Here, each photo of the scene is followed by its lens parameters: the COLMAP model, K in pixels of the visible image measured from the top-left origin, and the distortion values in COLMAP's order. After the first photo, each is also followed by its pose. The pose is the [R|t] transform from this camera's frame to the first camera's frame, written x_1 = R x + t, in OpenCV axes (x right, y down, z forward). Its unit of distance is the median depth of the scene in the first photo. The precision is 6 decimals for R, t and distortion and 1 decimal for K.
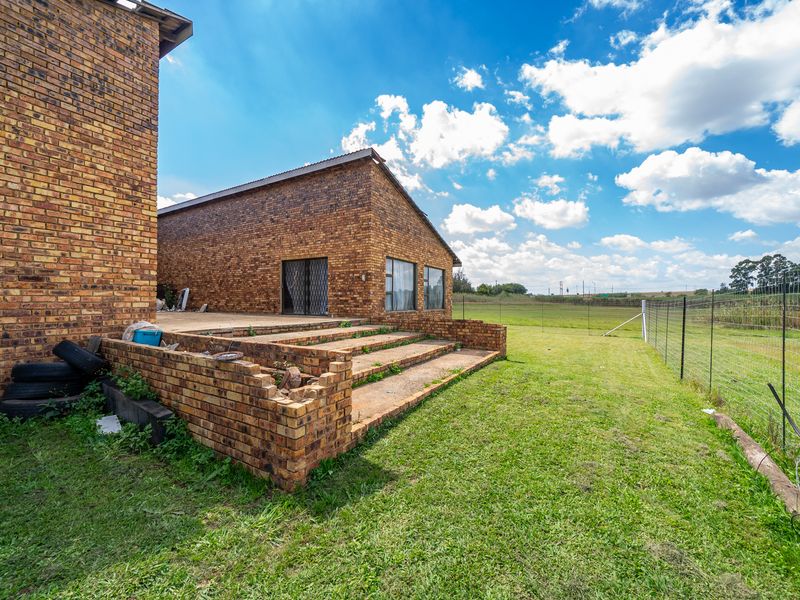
lens RADIAL K [[326.9, 0, 396.1], [0, 326.9, 301.6], [0, 0, 1]] dist [-0.001175, -0.000492]
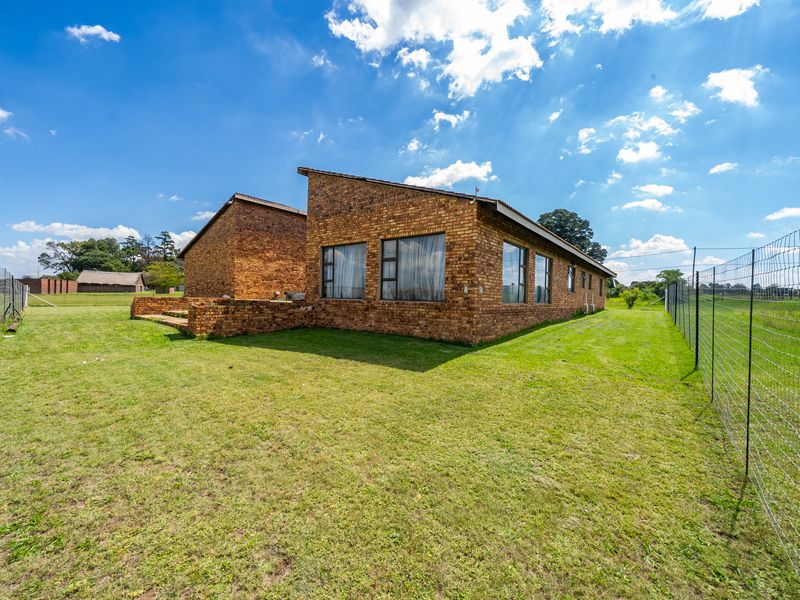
lens RADIAL K [[334.3, 0, 400.0], [0, 334.3, 300.0], [0, 0, 1]] dist [0.000680, -0.000005]
pose [[-0.134037, 0.012456, -0.990898, 0.928886], [-0.012288, 0.999823, 0.014231, 0.013903], [0.990900, 0.014084, -0.133860, 1.274954]]
